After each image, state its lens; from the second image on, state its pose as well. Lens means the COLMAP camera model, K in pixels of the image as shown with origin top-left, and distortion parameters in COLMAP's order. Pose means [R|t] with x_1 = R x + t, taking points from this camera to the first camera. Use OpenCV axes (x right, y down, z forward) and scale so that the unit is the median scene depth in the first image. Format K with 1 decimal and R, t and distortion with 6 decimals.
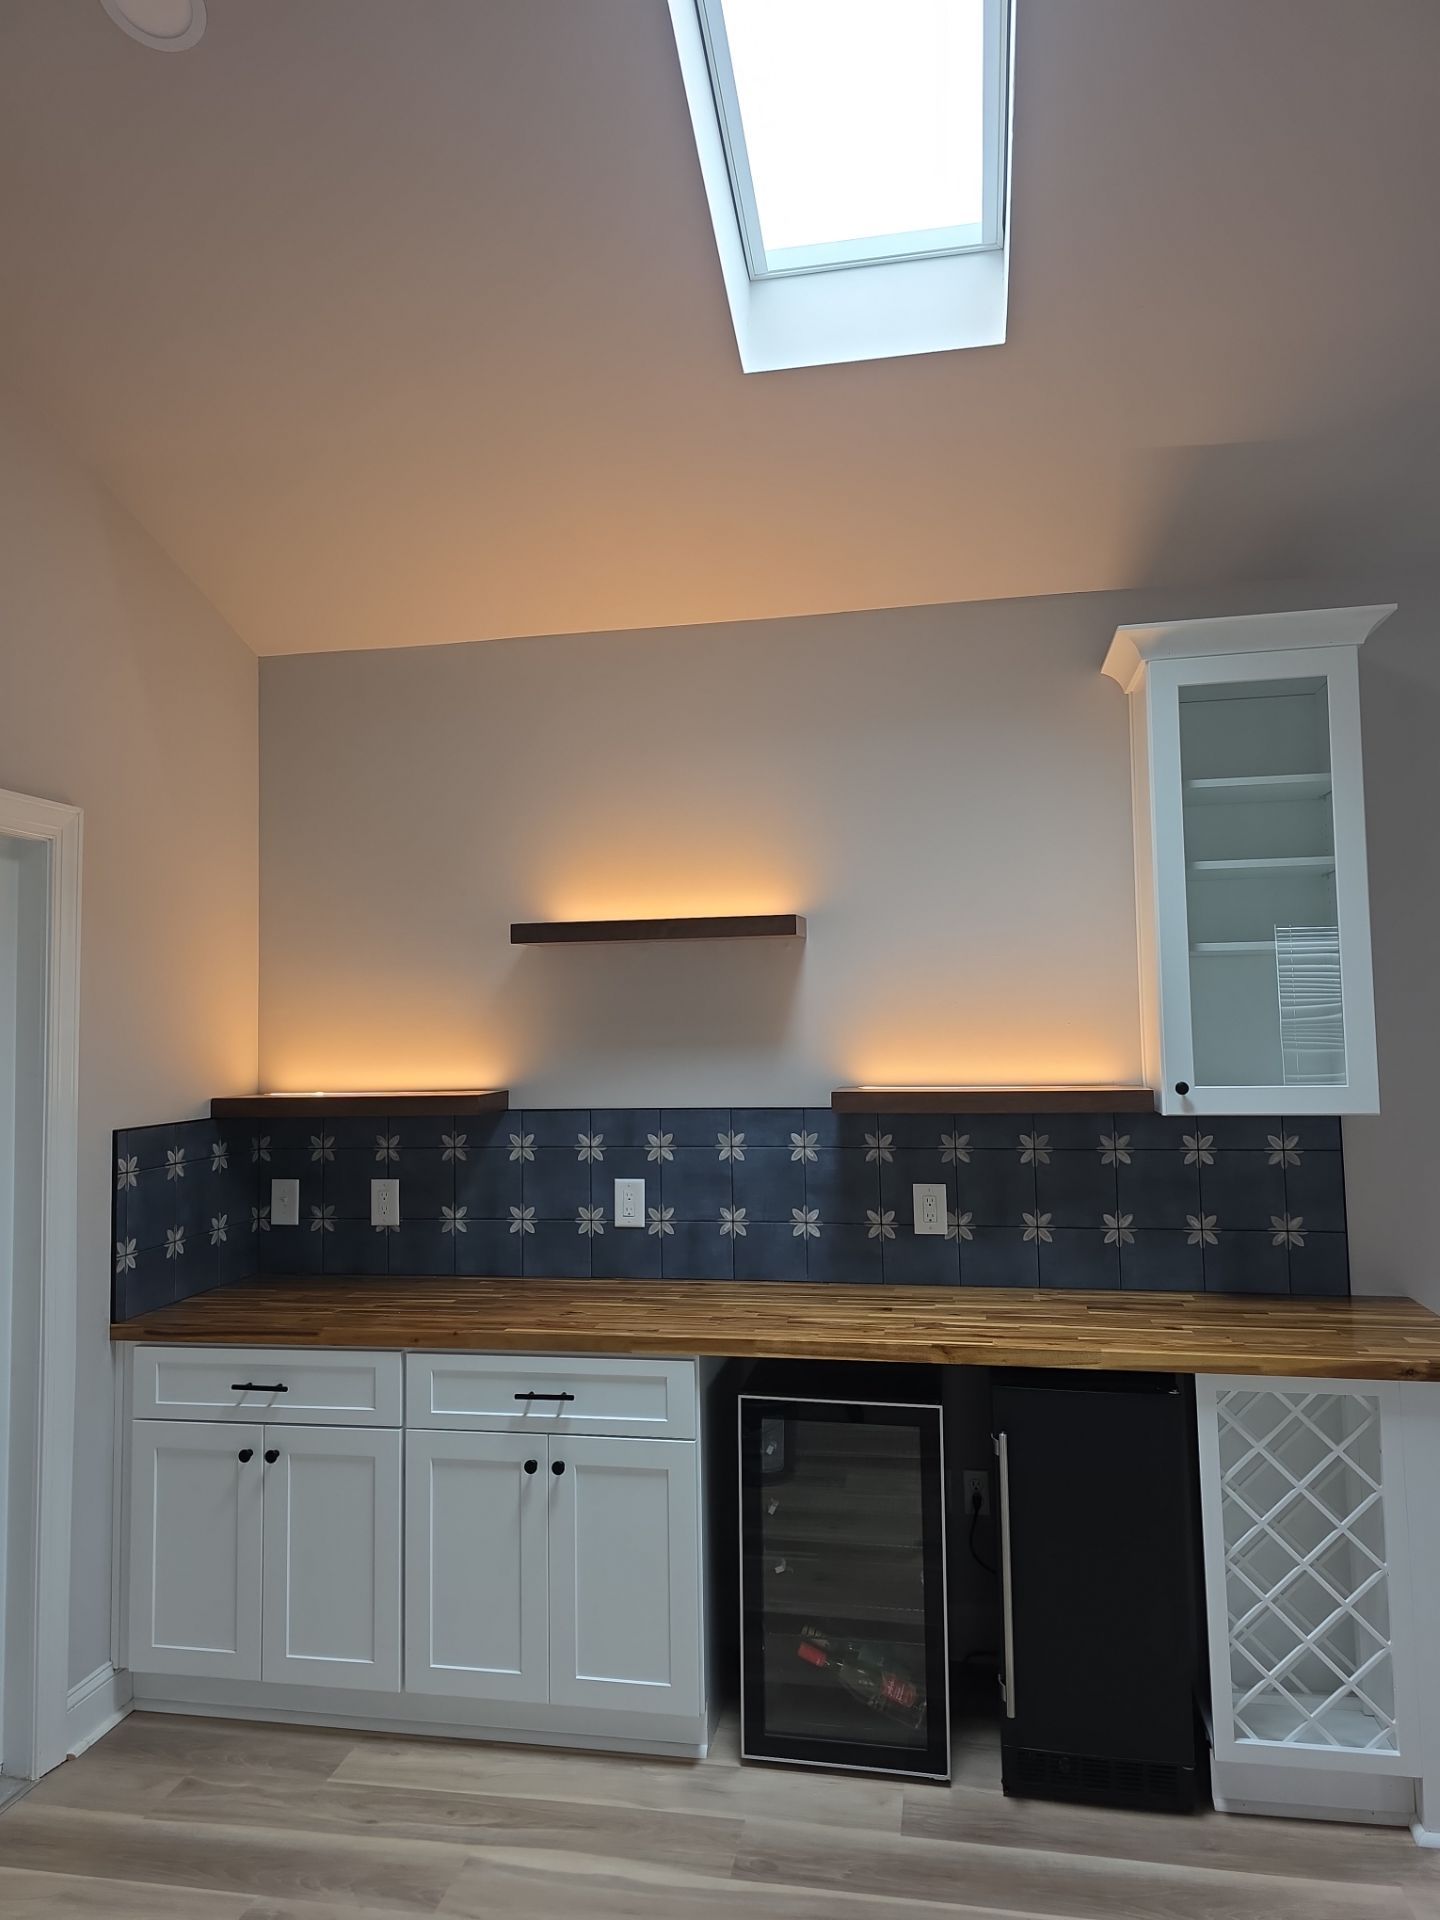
lens RADIAL K [[1285.4, 0, 718.2], [0, 1285.4, 954.5], [0, 0, 1]] dist [0.069727, -0.060685]
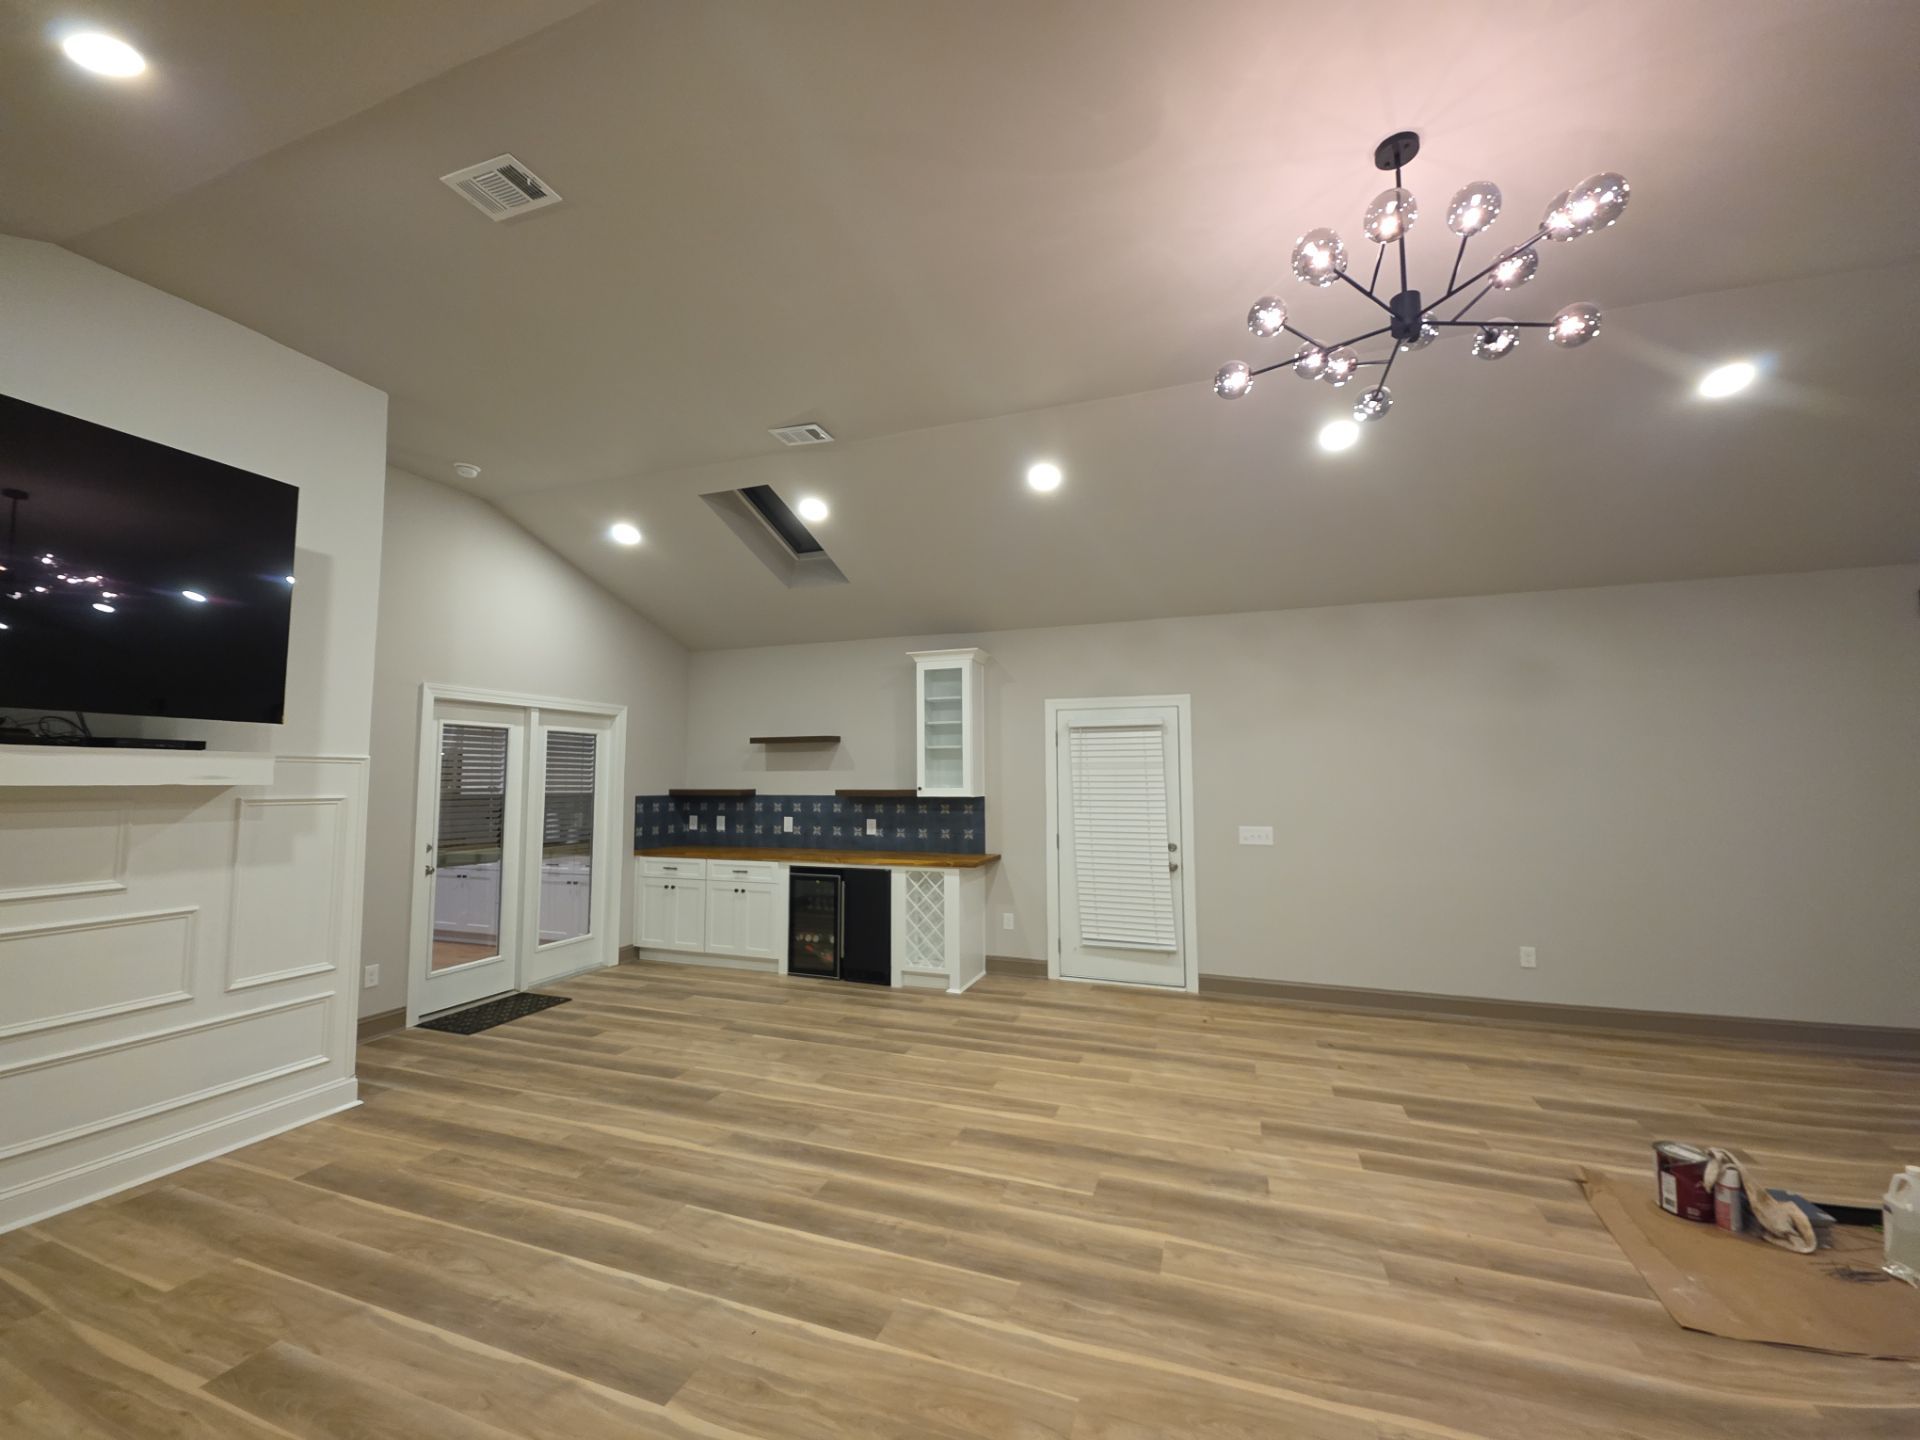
lens RADIAL K [[760.5, 0, 953.8], [0, 760.5, 723.6], [0, 0, 1]] dist [0.013566, -0.007456]
pose [[0.986071, 0.003631, -0.166288, 0.691234], [-0.006975, 0.999785, -0.019528, -0.026394], [0.166181, 0.020416, 0.985884, -0.854992]]
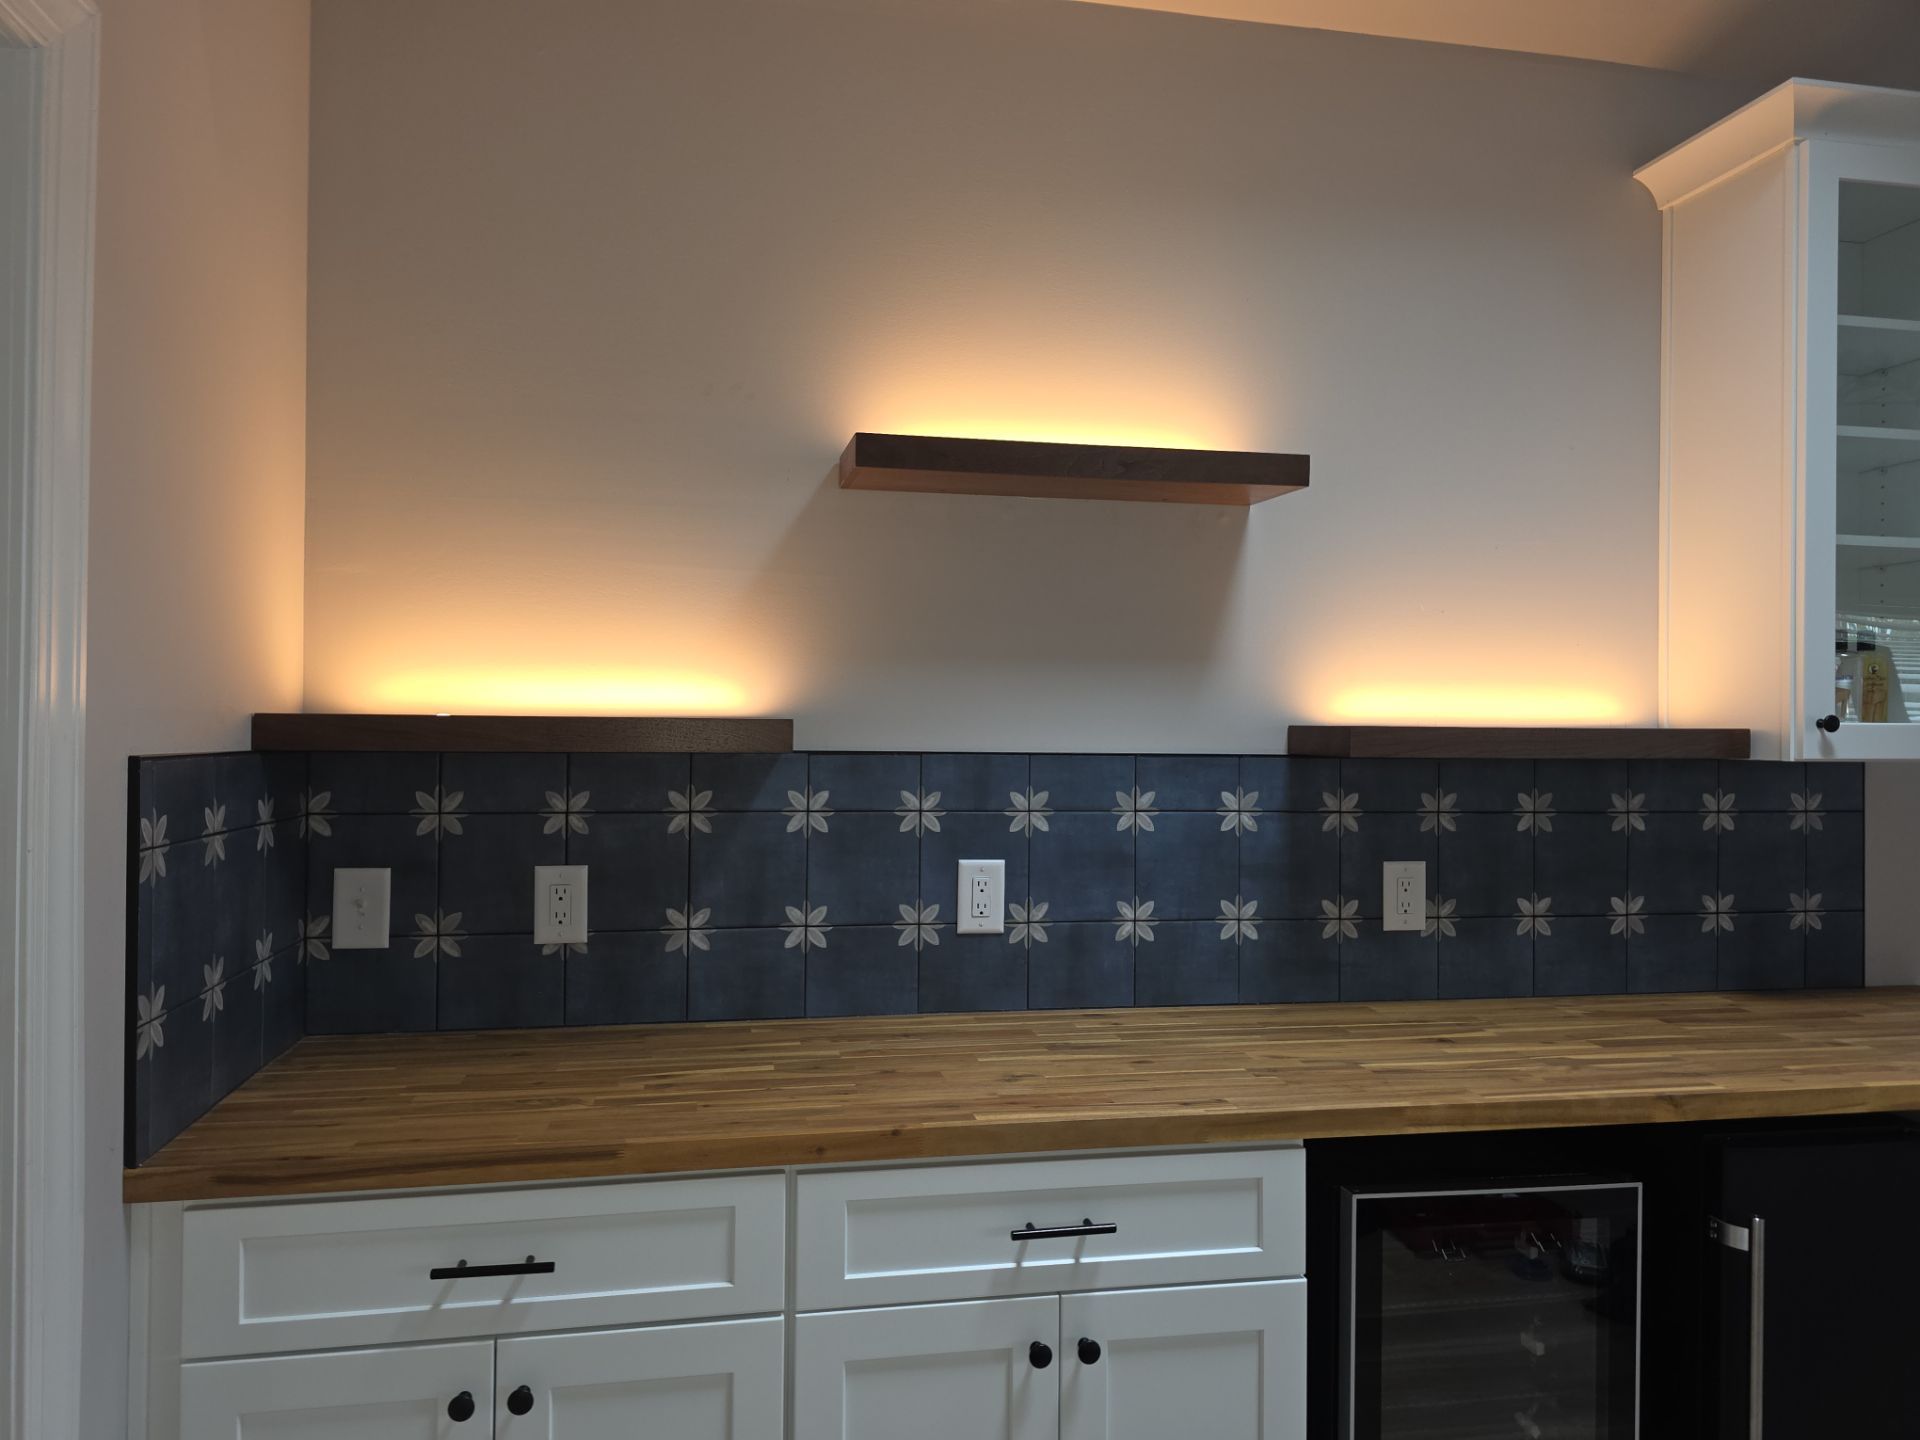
lens RADIAL K [[1285.4, 0, 944.6], [0, 1285.4, 722.4], [0, 0, 1]] dist [0.069727, -0.060685]
pose [[0.929415, 0.028550, 0.367931, -0.345142], [-0.046510, 0.998115, 0.040038, 0.085150], [-0.366095, -0.054324, 0.928991, 0.435051]]
